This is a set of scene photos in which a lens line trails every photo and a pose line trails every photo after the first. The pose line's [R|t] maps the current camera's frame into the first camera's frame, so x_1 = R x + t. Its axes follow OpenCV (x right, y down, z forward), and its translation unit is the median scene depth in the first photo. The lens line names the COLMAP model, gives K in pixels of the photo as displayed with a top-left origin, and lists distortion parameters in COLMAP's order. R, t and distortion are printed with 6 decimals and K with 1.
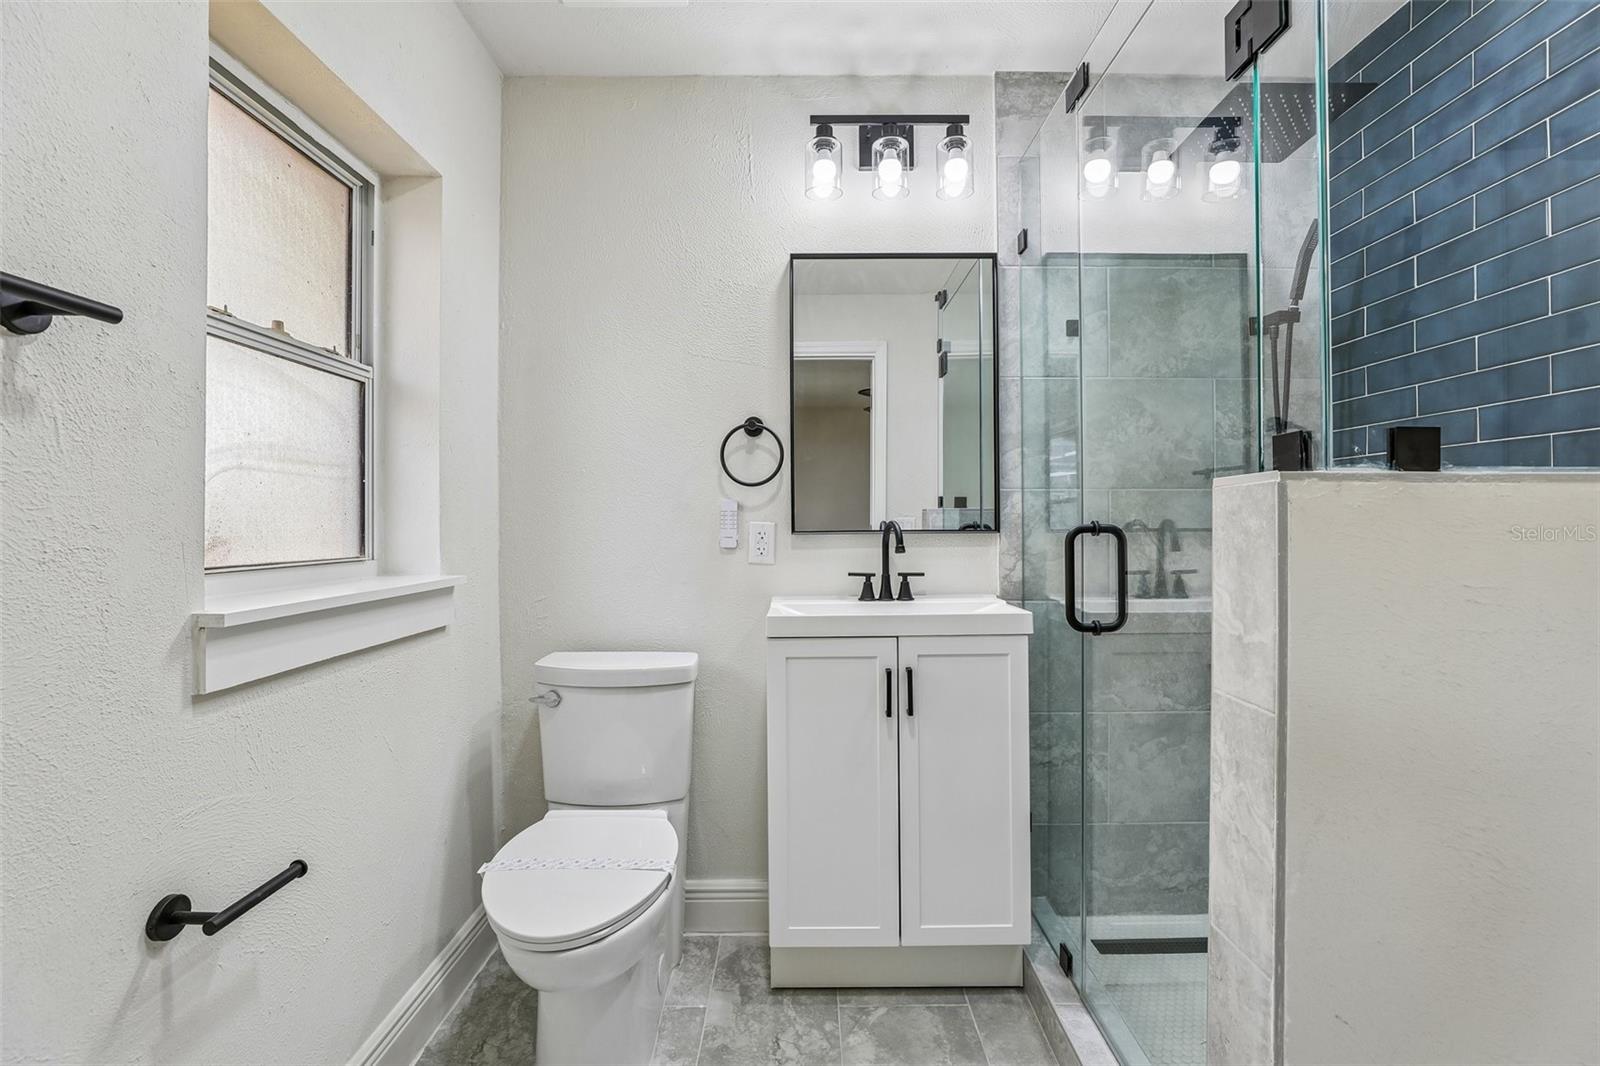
lens RADIAL K [[735.8, 0, 794.9], [0, 735.8, 528.5], [0, 0, 1]] dist [-0.024994, 0.003460]
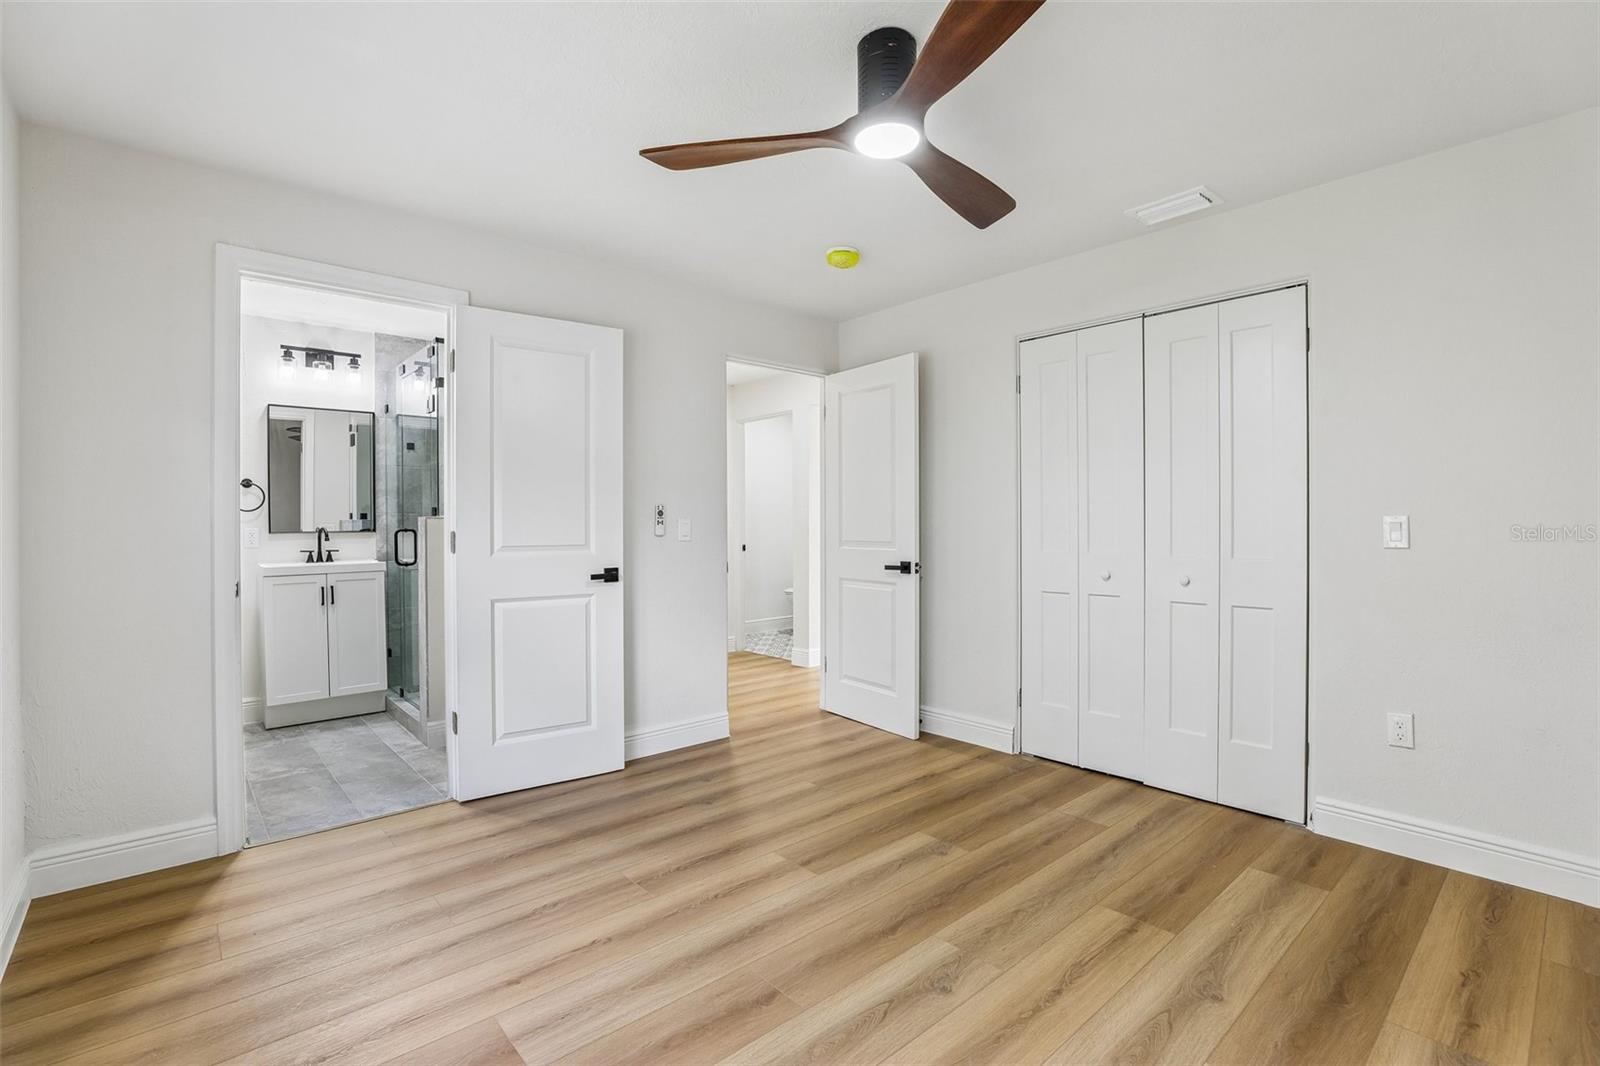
lens RADIAL K [[735.8, 0, 793.1], [0, 735.8, 528.0], [0, 0, 1]] dist [-0.024994, 0.003460]
pose [[0.751579, -0.003041, 0.659636, -0.258578], [0.004800, 0.999988, -0.000859, 0.001191], [-0.659626, 0.003812, 0.751585, -1.638137]]
